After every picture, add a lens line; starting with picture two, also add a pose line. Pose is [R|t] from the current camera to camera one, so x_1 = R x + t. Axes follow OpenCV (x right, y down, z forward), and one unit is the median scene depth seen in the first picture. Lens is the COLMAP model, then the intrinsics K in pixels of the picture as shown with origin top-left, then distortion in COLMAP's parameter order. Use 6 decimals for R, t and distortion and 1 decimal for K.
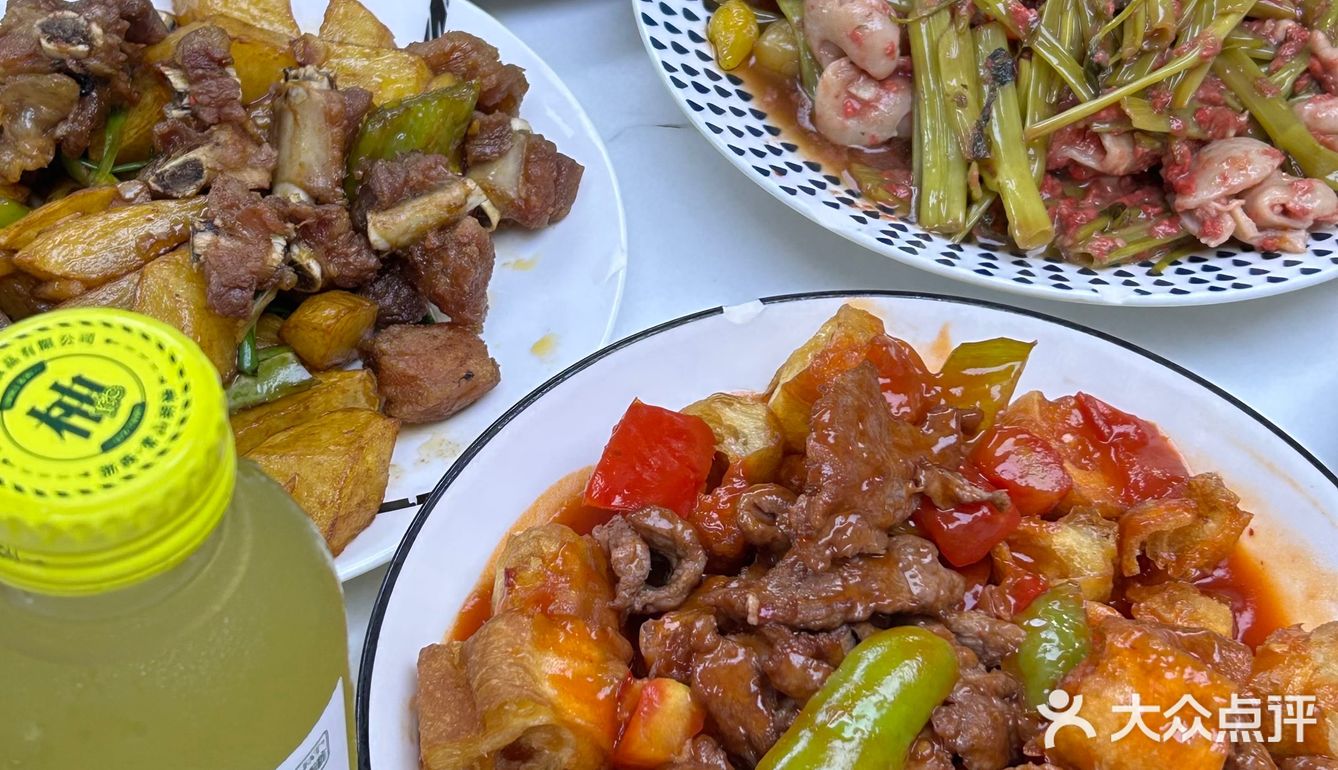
lens RADIAL K [[2082.8, 0, 662.2], [0, 2082.8, 386.9], [0, 0, 1]] dist [0.184770, -0.692515]
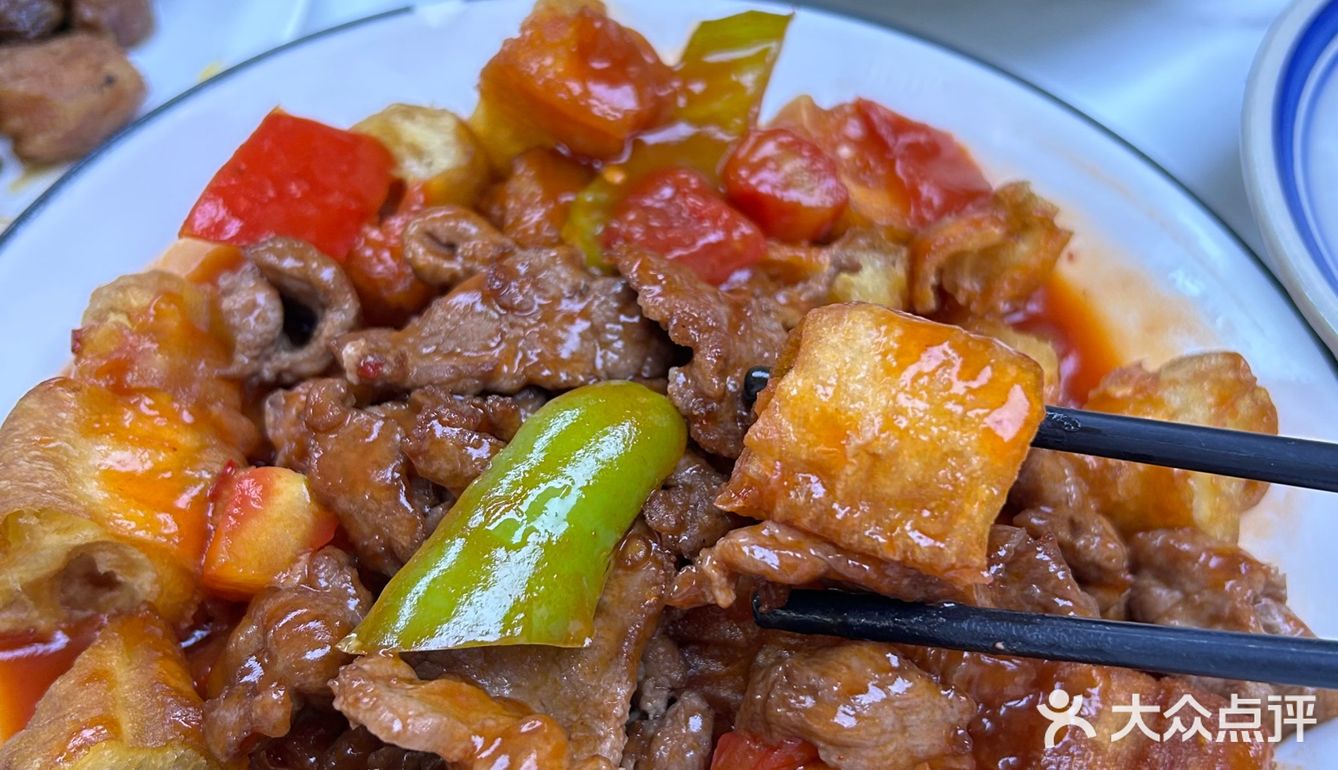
lens RADIAL K [[1134.6, 0, 670.5], [0, 1134.6, 363.5], [0, 0, 1]] dist [0.176949, -0.462916]
pose [[0.999055, -0.043268, -0.004230, 0.133736], [0.043438, 0.997431, 0.056969, 0.084468], [0.001755, -0.057099, 0.998367, 0.592437]]
